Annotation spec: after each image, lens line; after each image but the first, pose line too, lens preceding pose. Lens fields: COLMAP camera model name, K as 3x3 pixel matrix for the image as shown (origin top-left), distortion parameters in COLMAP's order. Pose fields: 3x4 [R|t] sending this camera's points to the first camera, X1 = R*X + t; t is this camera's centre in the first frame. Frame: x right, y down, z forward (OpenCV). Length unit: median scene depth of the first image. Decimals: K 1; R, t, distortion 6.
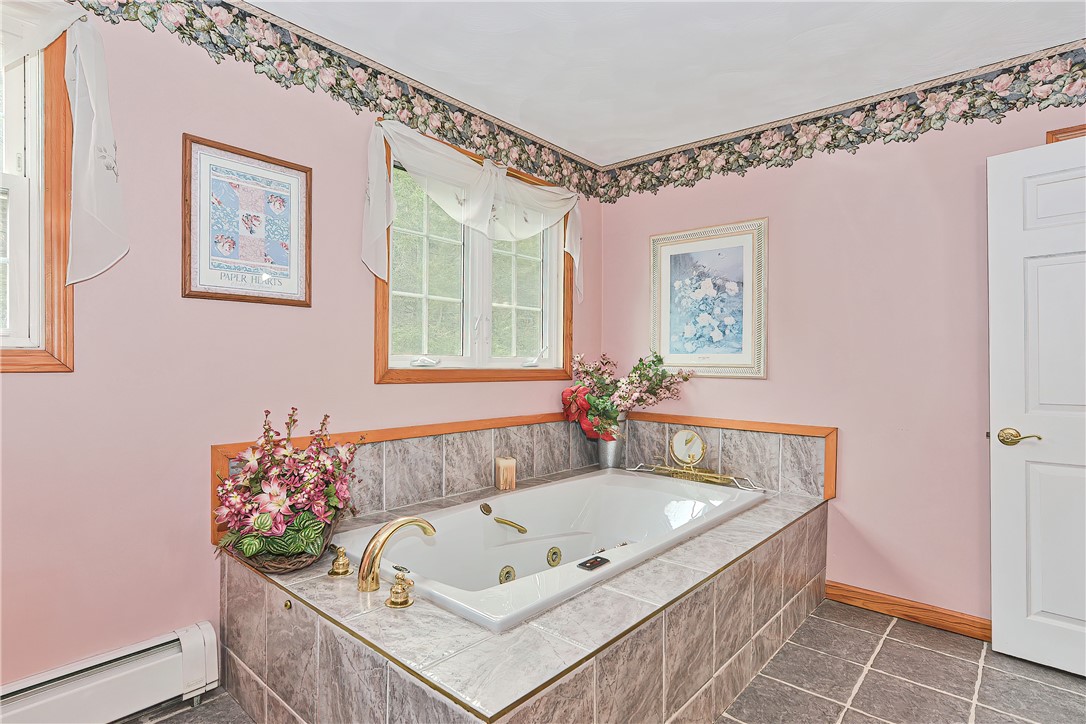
lens RADIAL K [[552.3, 0, 543.0], [0, 552.3, 362.0], [0, 0, 1]] dist [-0.001556, -0.000097]
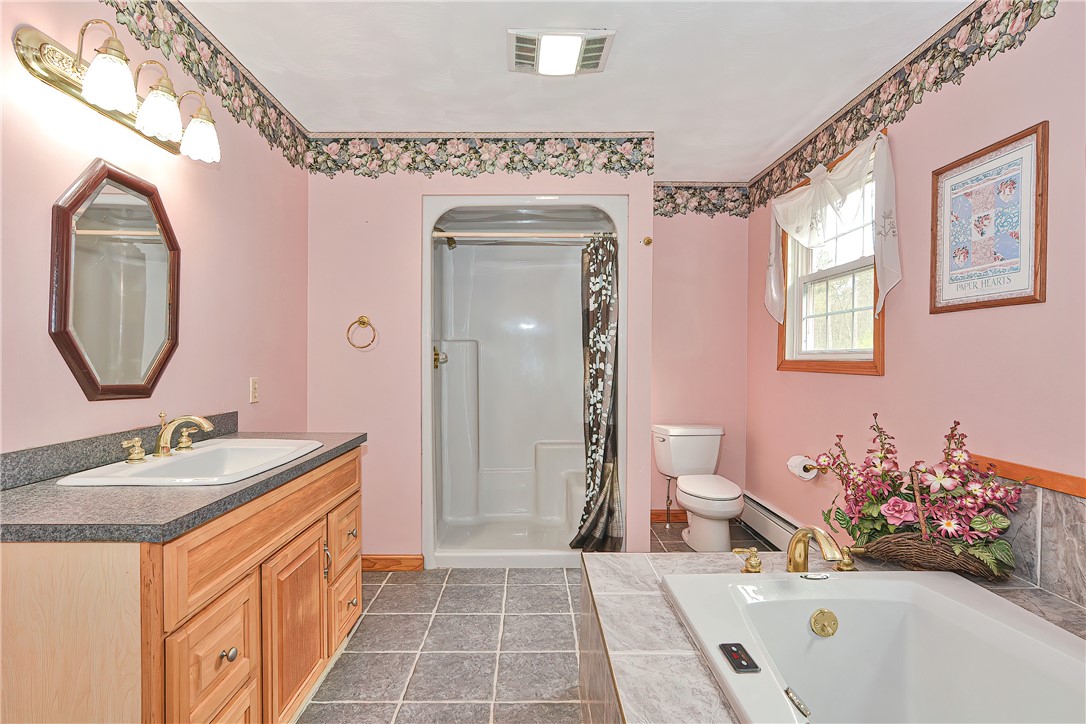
lens RADIAL K [[543.3, 0, 536.9], [0, 543.3, 362.0], [0, 0, 1]] dist [-0.018820, 0.009646]
pose [[-0.744558, -0.002890, -0.667551, 0.612222], [-0.007932, 0.999958, 0.004518, -0.012947], [0.667510, 0.008659, -0.744550, 1.097873]]
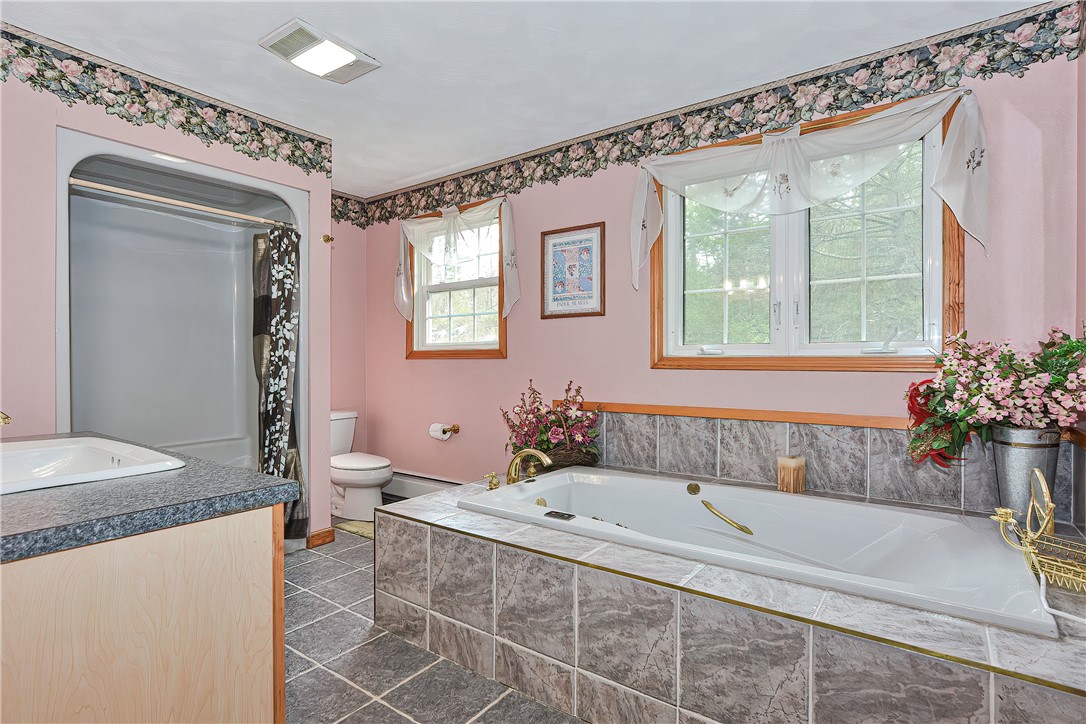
lens RADIAL K [[543.3, 0, 536.9], [0, 543.3, 362.0], [0, 0, 1]] dist [-0.018820, 0.009646]
pose [[0.089691, -0.005797, -0.995953, 1.021267], [0.002509, 0.999981, -0.005595, 0.033971], [0.995966, -0.001997, 0.089704, 0.694716]]
